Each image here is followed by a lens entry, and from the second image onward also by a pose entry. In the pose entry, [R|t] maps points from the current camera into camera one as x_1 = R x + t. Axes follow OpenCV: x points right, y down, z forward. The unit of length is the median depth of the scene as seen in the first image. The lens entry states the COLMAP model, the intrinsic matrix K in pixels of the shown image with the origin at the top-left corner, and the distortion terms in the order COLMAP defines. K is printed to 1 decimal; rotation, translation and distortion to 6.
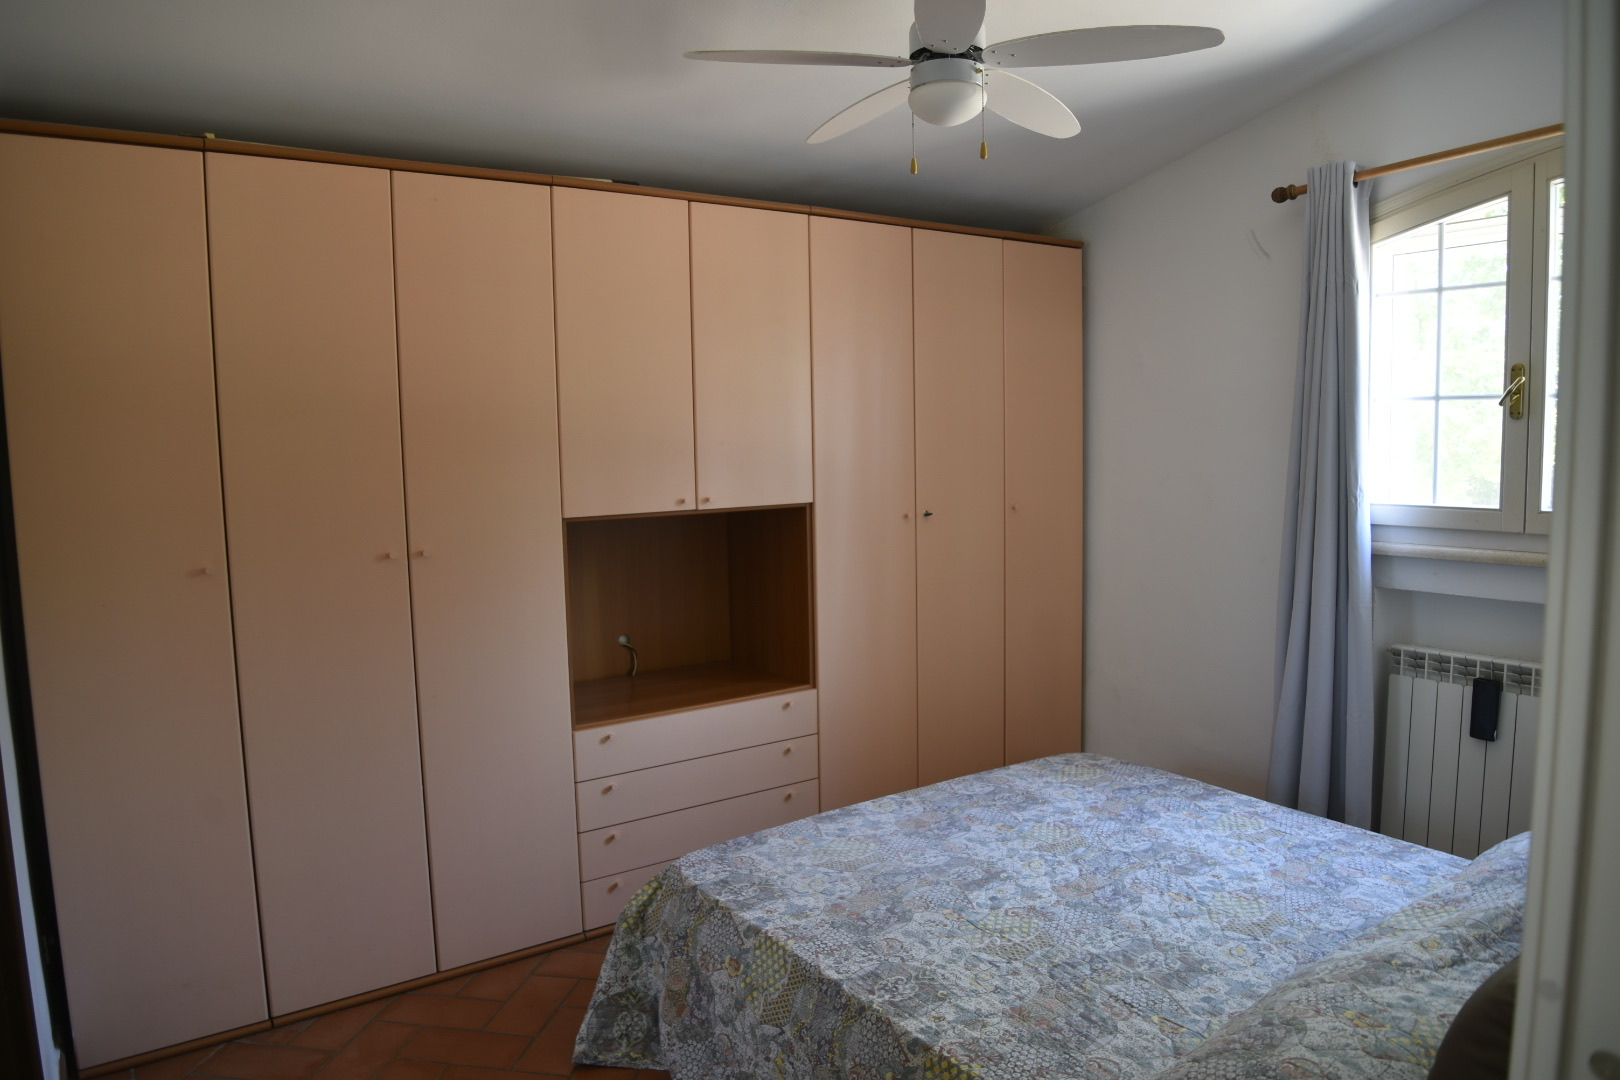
lens RADIAL K [[1101.6, 0, 811.2], [0, 1101.6, 542.4], [0, 0, 1]] dist [-0.088841, 0.025341]
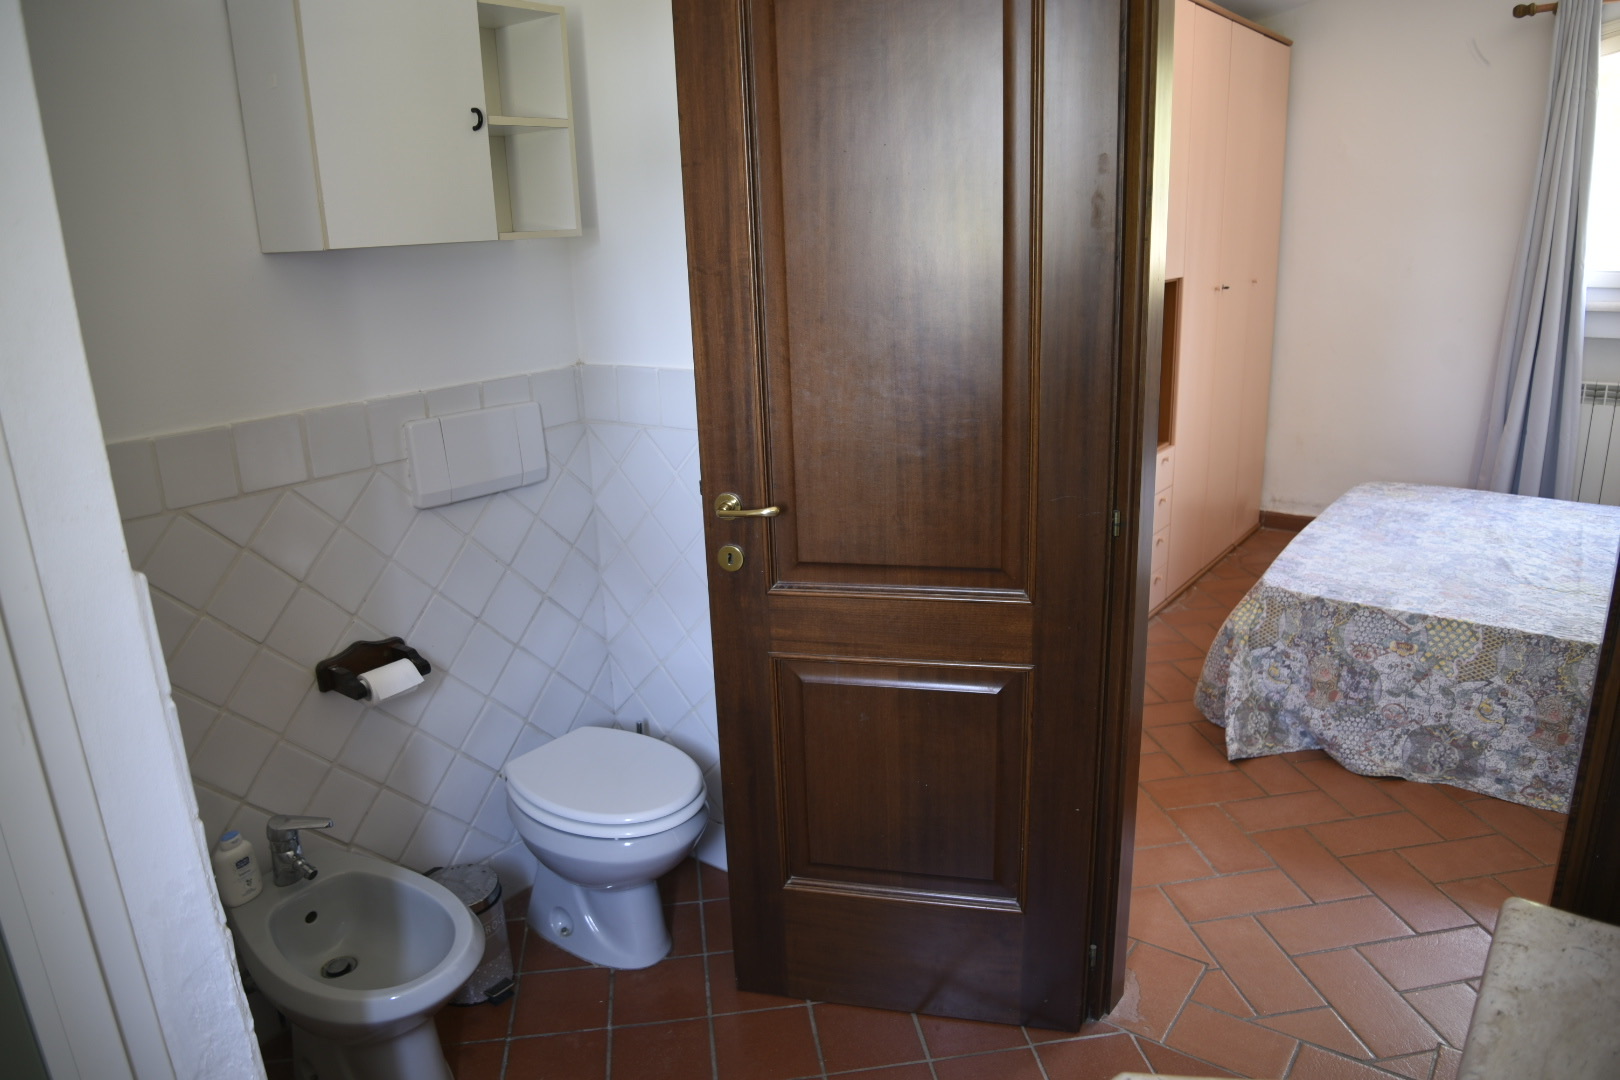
lens RADIAL K [[1101.6, 0, 811.8], [0, 1101.6, 540.5], [0, 0, 1]] dist [-0.088841, 0.025341]
pose [[0.951133, -0.101464, 0.291635, -1.019602], [0.049941, 0.982585, 0.178976, 0.014678], [-0.304716, -0.155665, 0.939636, 0.068381]]
